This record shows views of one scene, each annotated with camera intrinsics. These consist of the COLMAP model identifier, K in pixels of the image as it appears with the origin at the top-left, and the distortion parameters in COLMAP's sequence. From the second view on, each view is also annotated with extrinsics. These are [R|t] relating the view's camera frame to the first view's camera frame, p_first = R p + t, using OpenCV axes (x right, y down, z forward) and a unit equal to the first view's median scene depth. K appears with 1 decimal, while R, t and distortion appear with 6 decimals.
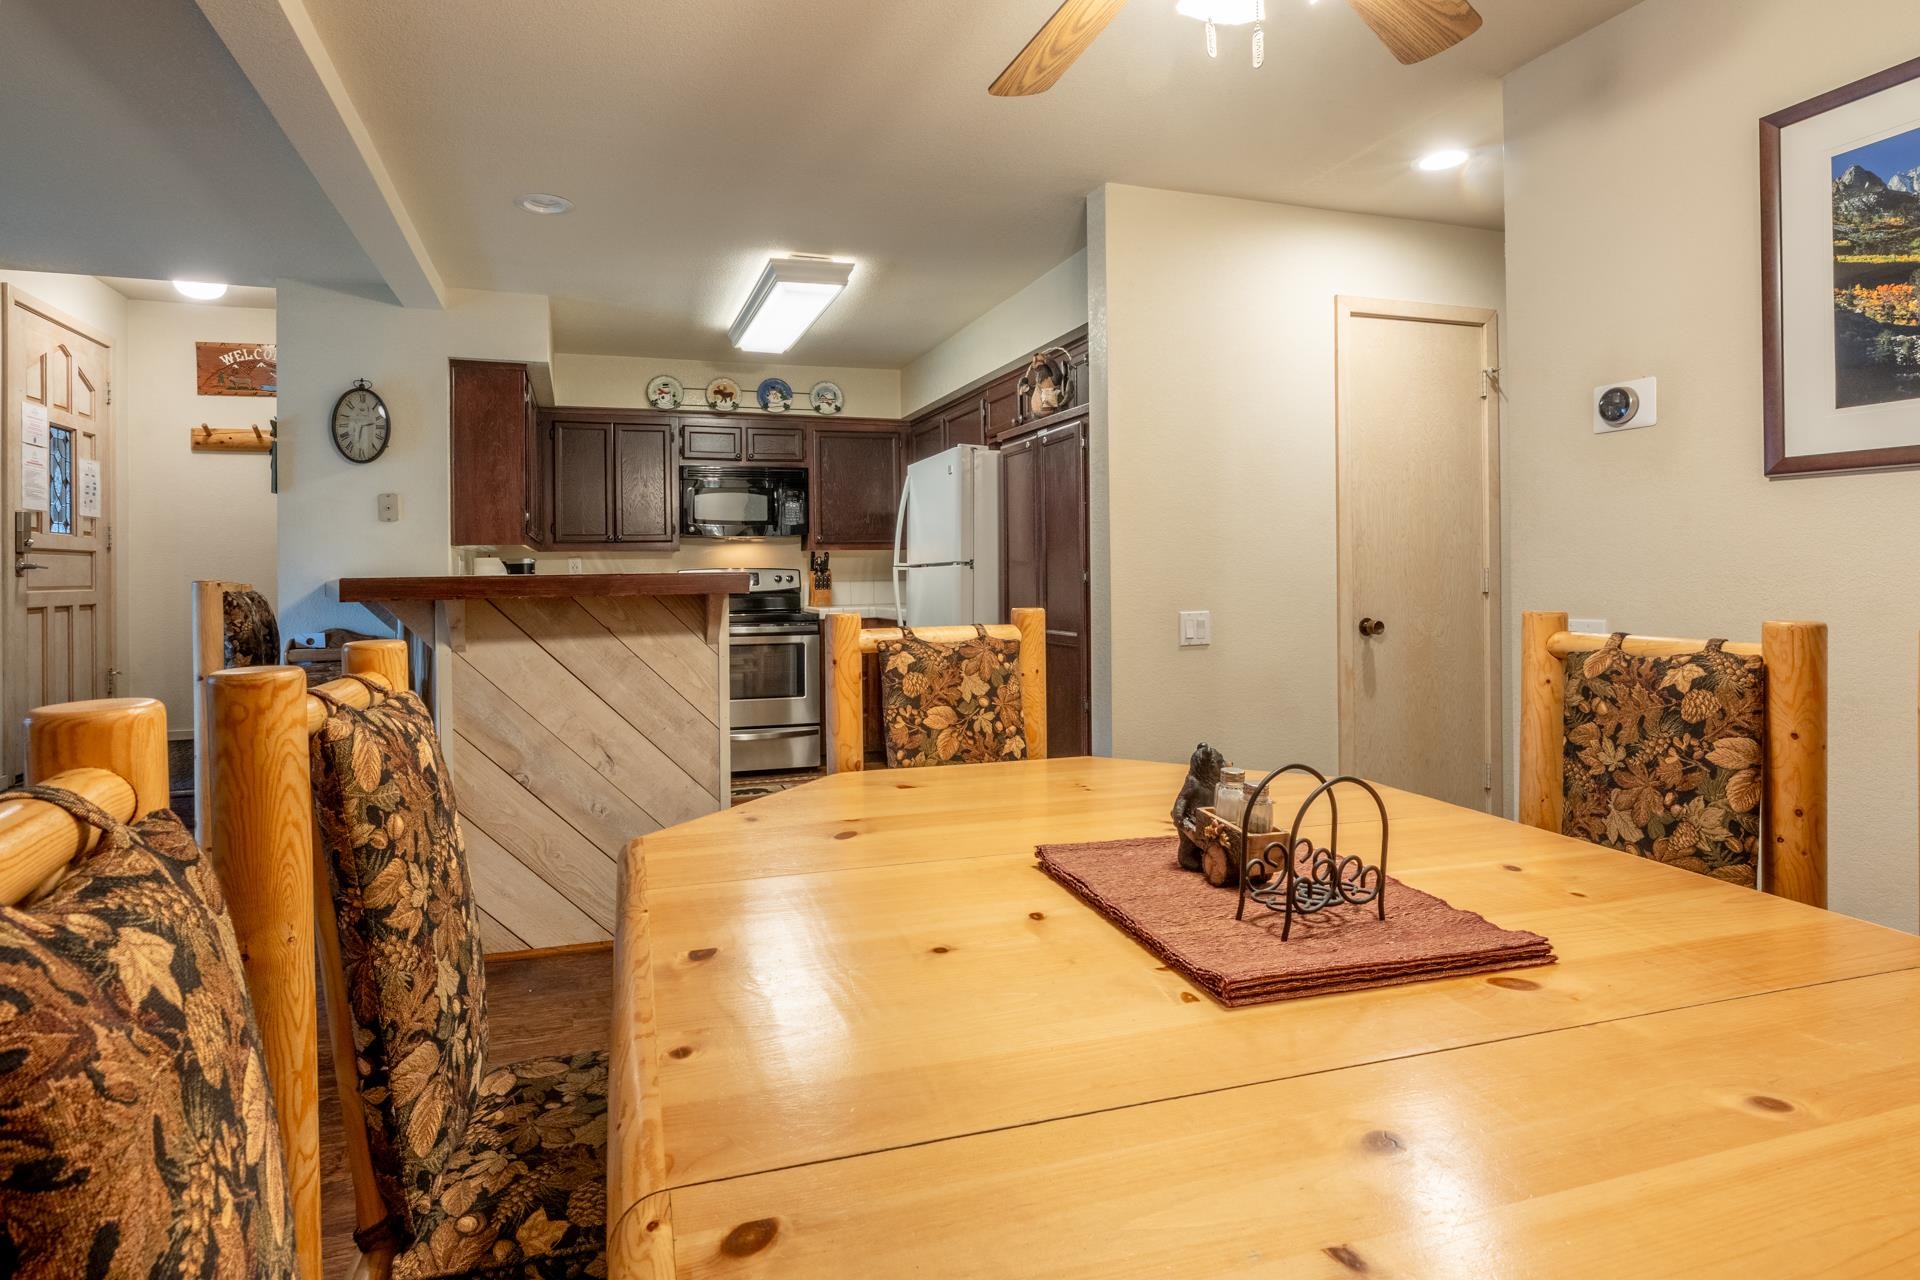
lens RADIAL K [[1017.8, 0, 930.9], [0, 1017.8, 562.4], [0, 0, 1]] dist [-0.000007, -0.003206]
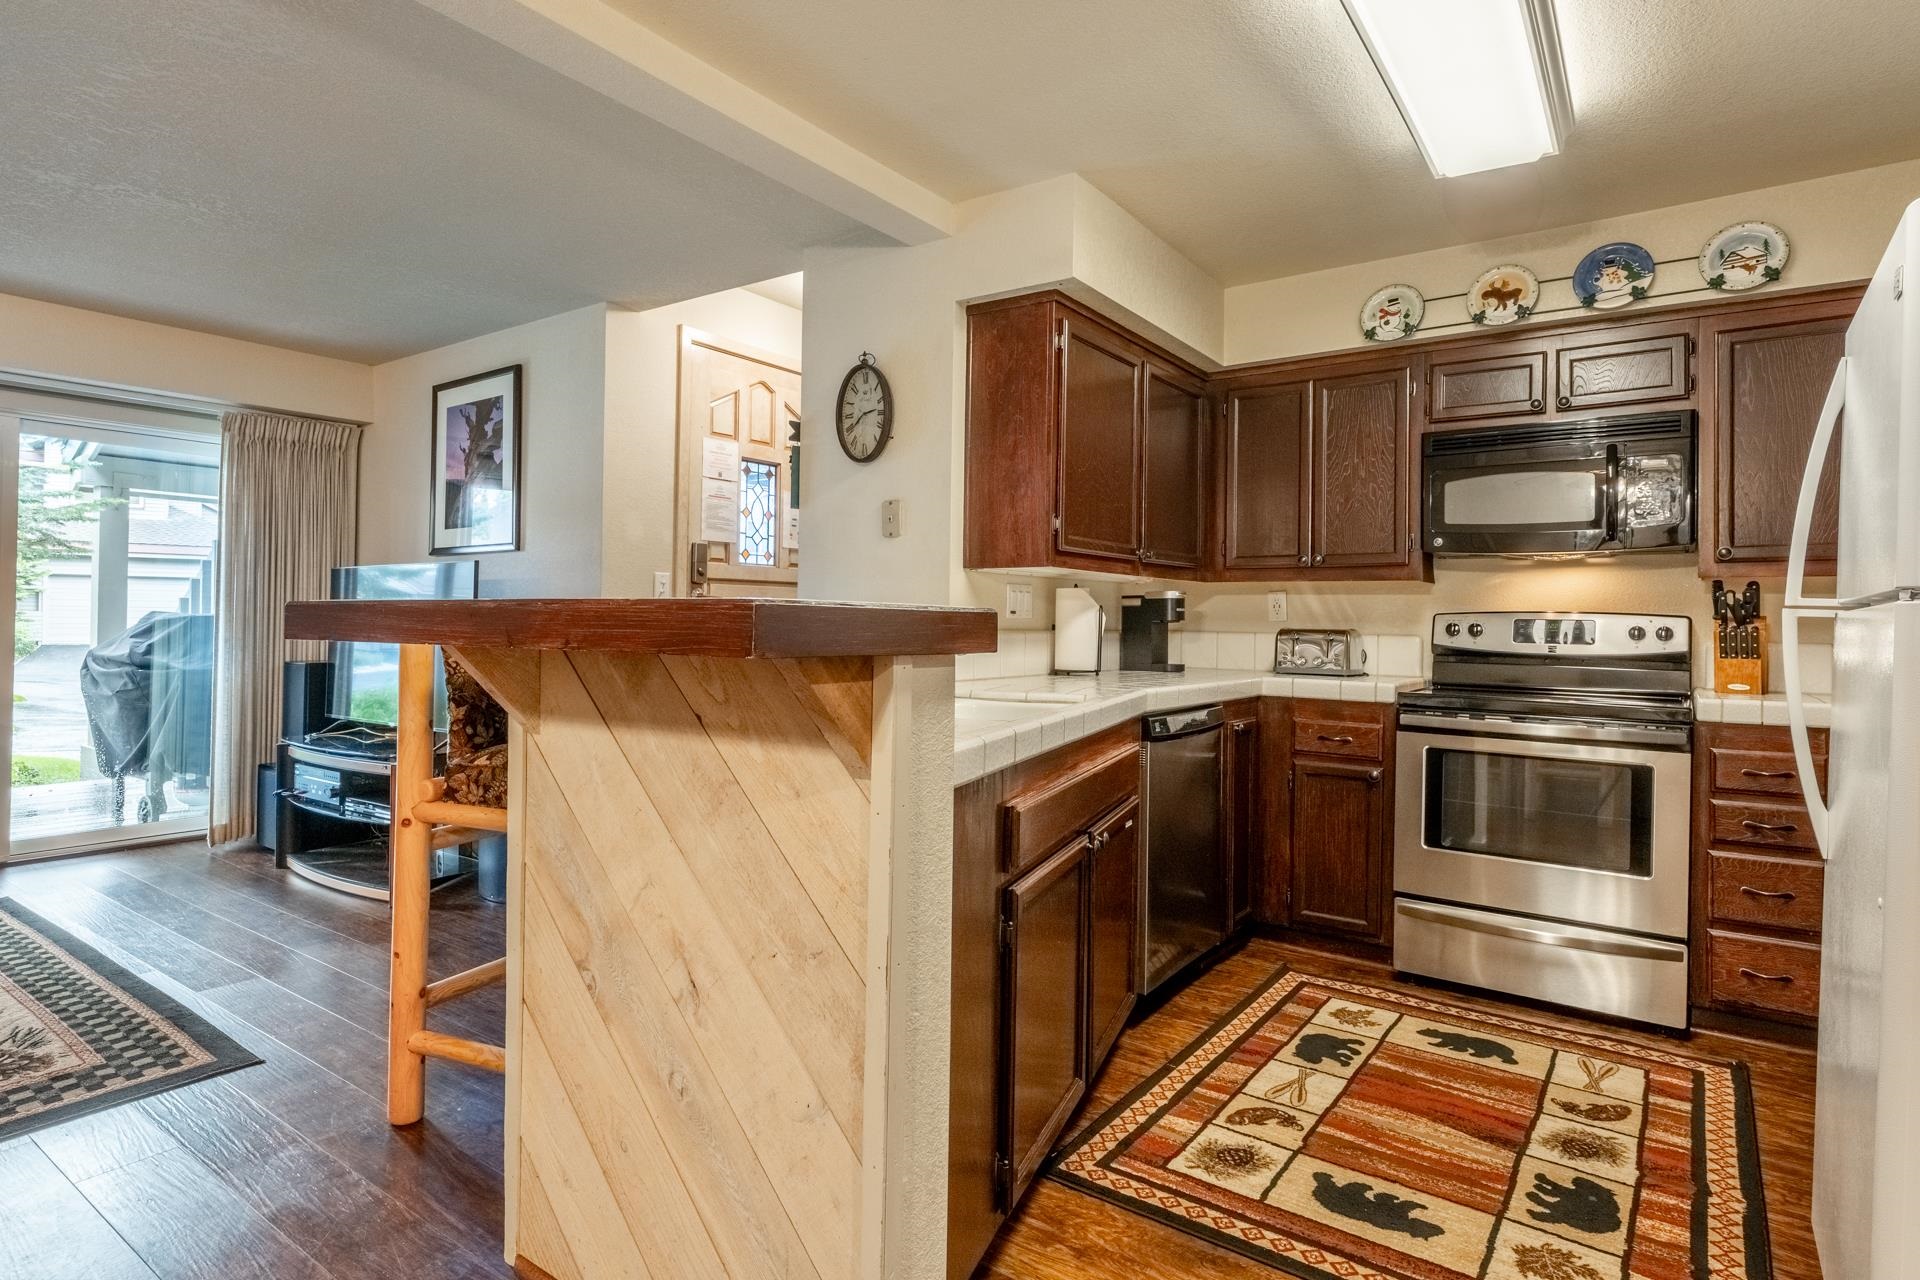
lens RADIAL K [[1017.8, 0, 920.2], [0, 1017.8, 610.1], [0, 0, 1]] dist [-0.000007, -0.003206]
pose [[0.575305, 0.014949, -0.817802, 0.097563], [-0.012454, 0.999877, 0.009516, 0.006468], [0.817844, 0.004710, 0.575421, 0.590753]]
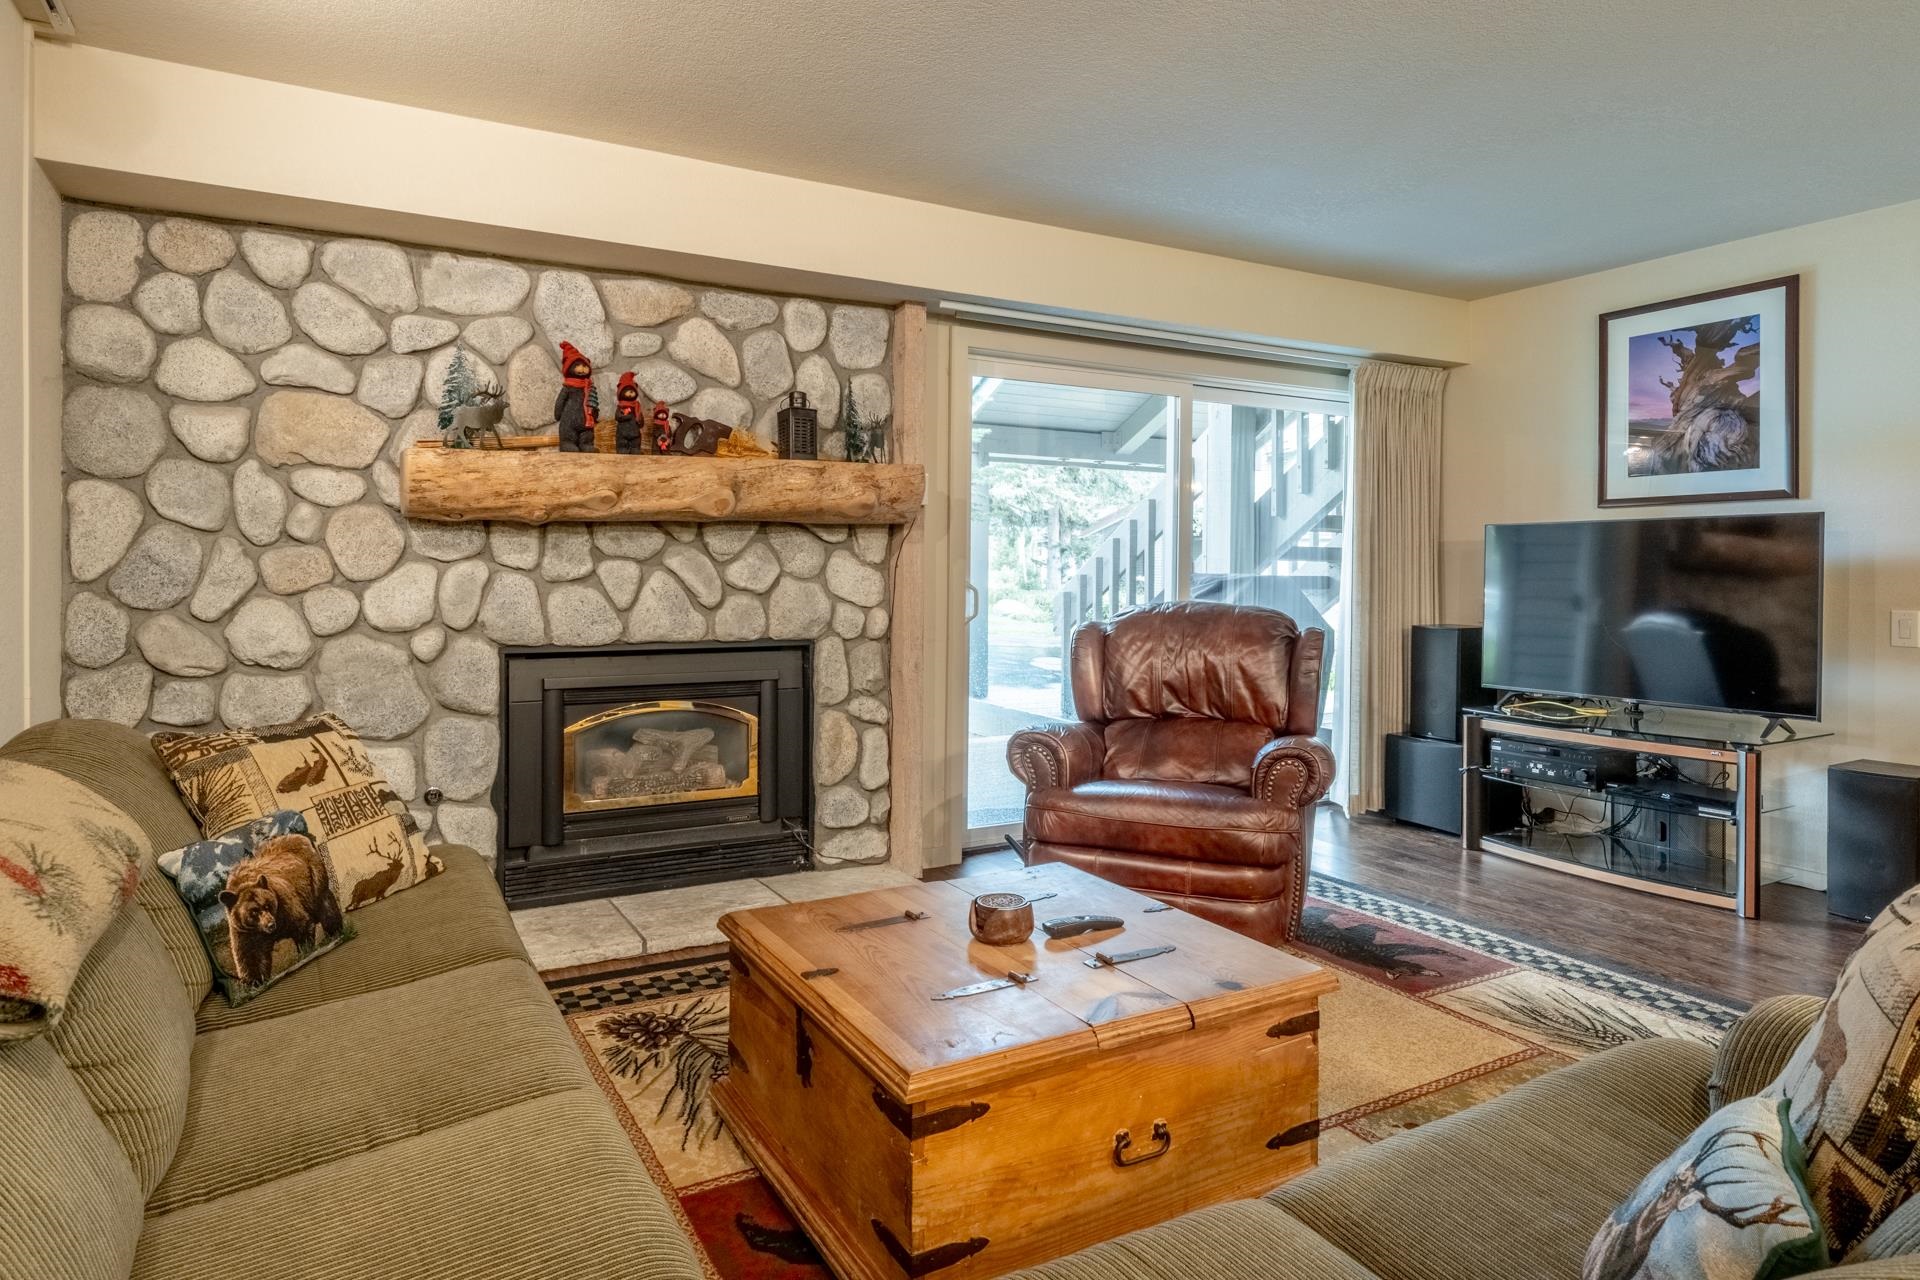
lens RADIAL K [[1107.9, 0, 935.1], [0, 1107.9, 573.3], [0, 0, 1]] dist [-0.004411, -0.000917]
pose [[0.171110, 0.024004, -0.984960, -0.192889], [0.001971, 0.999693, 0.024706, -0.001333], [0.985250, -0.006168, 0.171010, -0.034956]]
